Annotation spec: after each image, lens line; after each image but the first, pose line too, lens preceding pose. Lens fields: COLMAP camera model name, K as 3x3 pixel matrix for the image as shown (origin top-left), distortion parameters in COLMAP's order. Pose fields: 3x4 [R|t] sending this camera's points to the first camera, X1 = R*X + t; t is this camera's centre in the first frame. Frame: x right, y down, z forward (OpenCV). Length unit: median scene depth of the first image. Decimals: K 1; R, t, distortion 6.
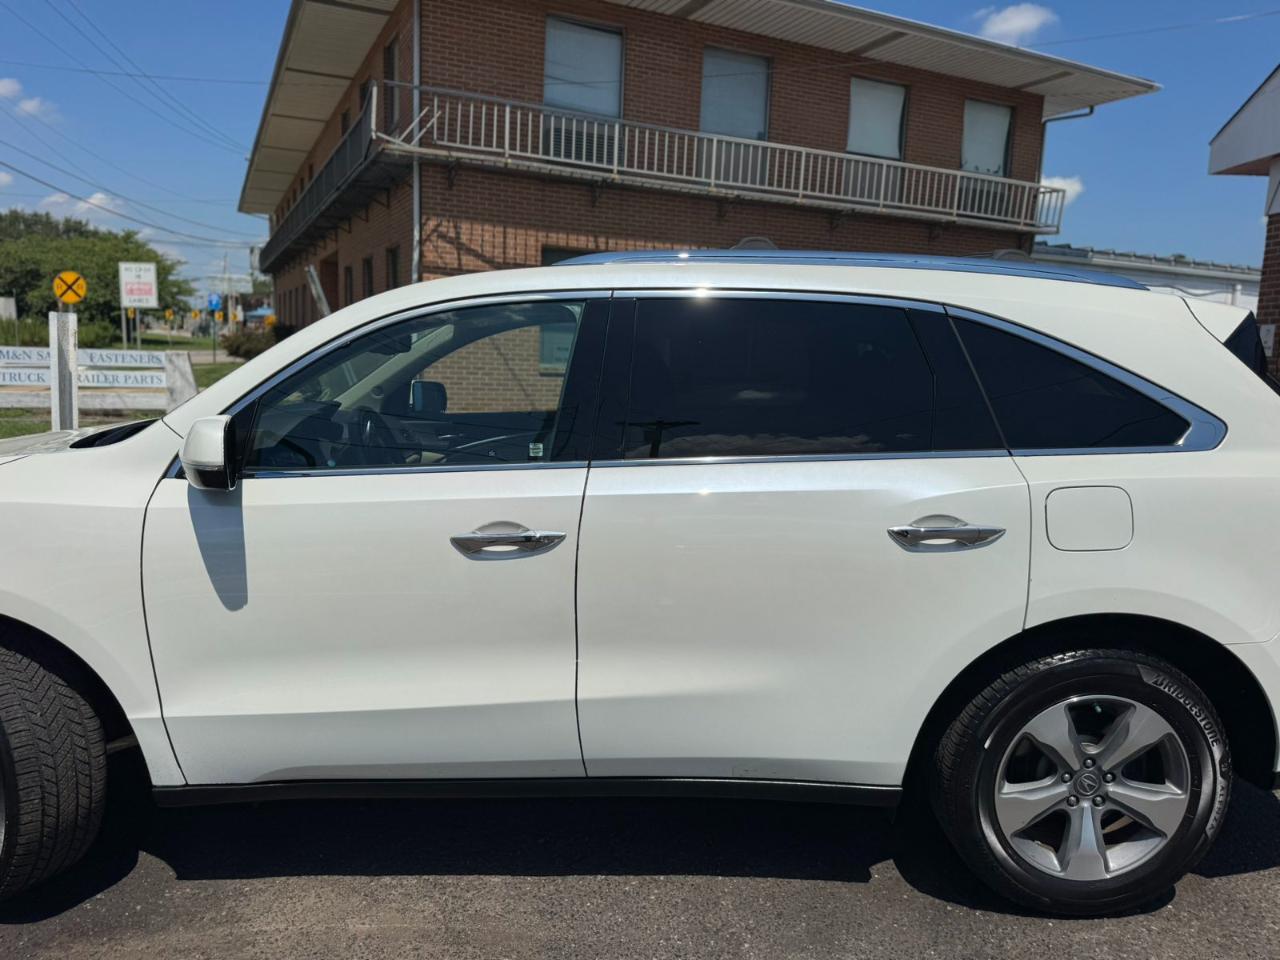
lens RADIAL K [[903.7, 0, 645.0], [0, 903.7, 486.6], [0, 0, 1]] dist [0.027626, -0.043998]
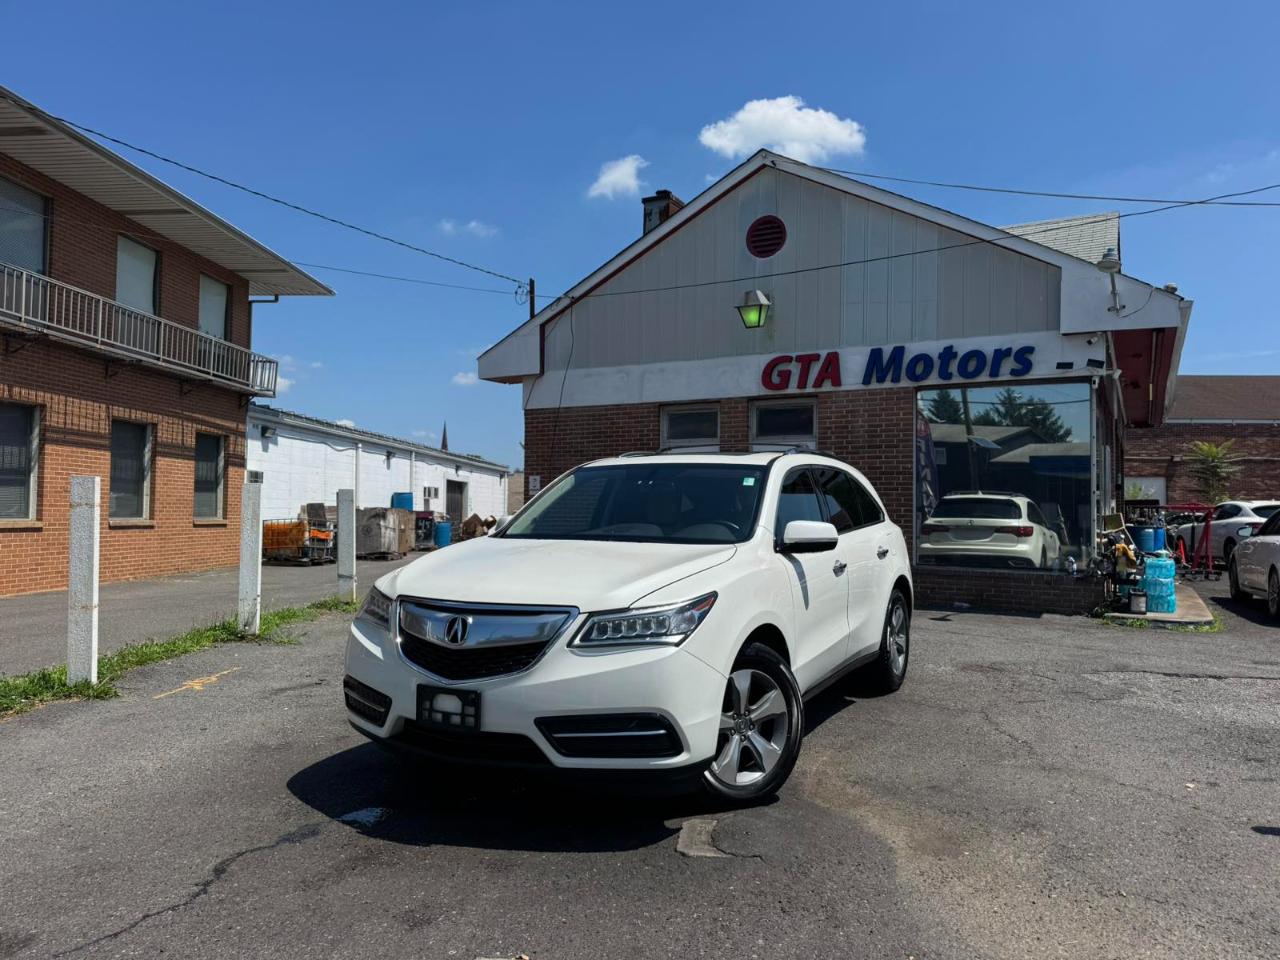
lens RADIAL K [[903.7, 0, 648.8], [0, 903.7, 480.2], [0, 0, 1]] dist [0.027626, -0.043998]
pose [[0.484803, 0.002848, 0.874619, -0.441388], [0.141733, 0.986521, -0.081775, -0.008513], [-0.863063, 0.163607, 0.477865, 0.043174]]
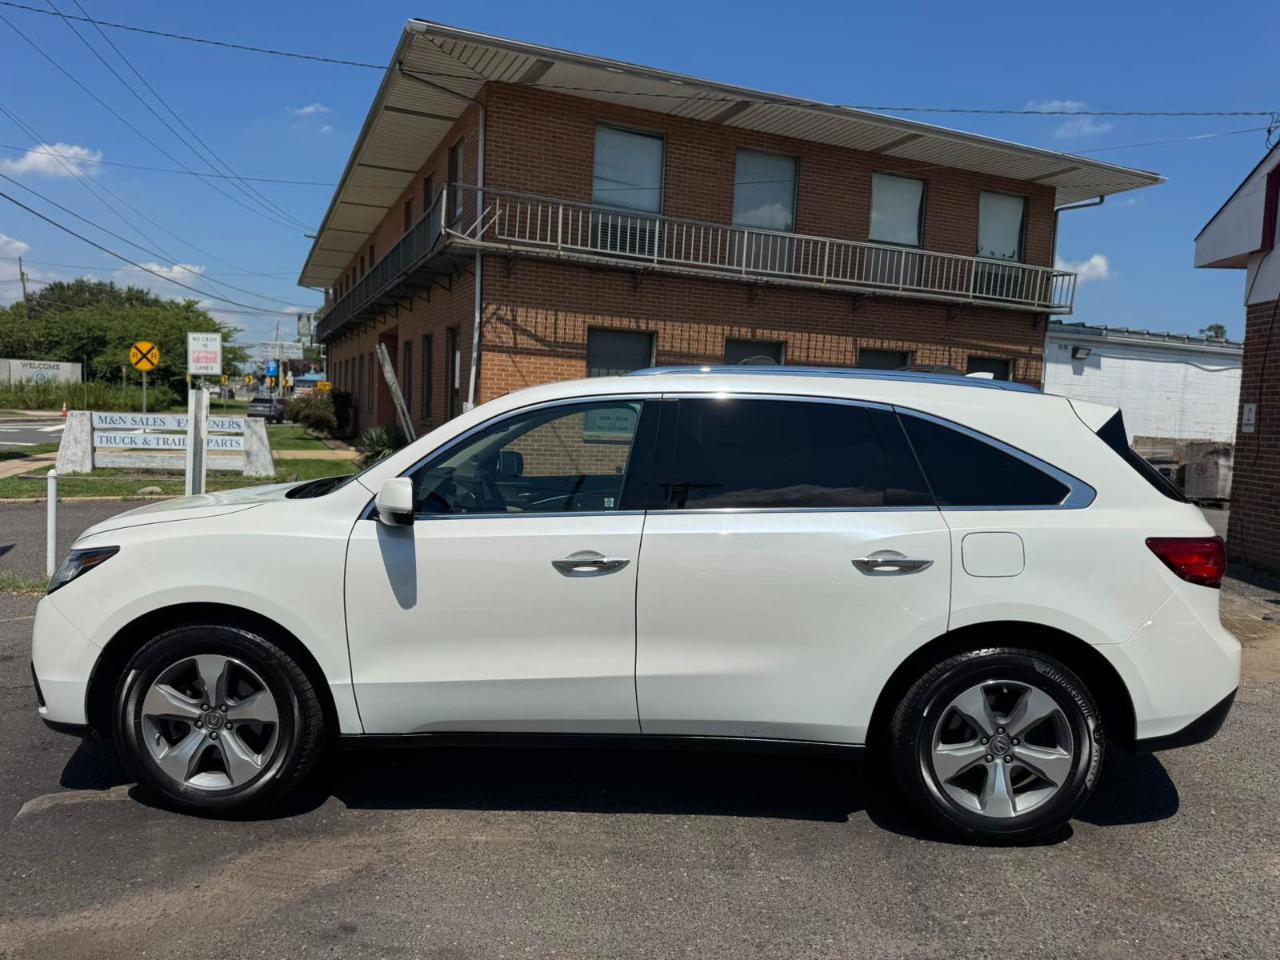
lens RADIAL K [[903.7, 0, 646.1], [0, 903.7, 488.9], [0, 0, 1]] dist [0.027626, -0.043998]
pose [[0.999282, 0.010240, -0.036481, -0.001559], [-0.012730, 0.997557, -0.068691, 0.006629], [0.035689, 0.069106, 0.996971, -0.082205]]
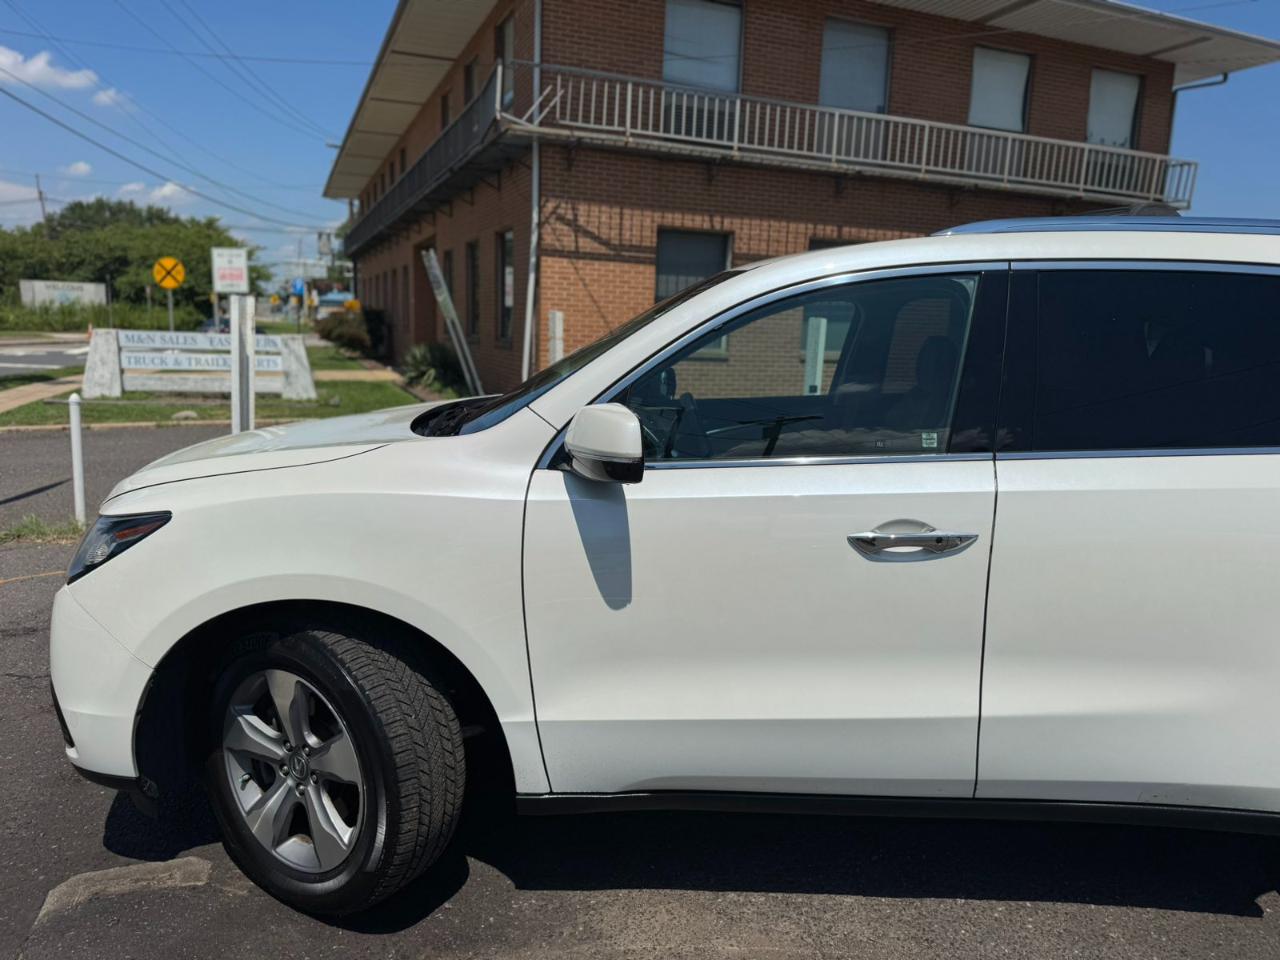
lens RADIAL K [[903.7, 0, 642.4], [0, 903.7, 490.9], [0, 0, 1]] dist [0.027626, -0.043998]
pose [[0.997779, 0.009190, -0.065977, -0.064419], [-0.007712, 0.999715, 0.022609, -0.001495], [0.066166, -0.022050, 0.997565, 0.012878]]
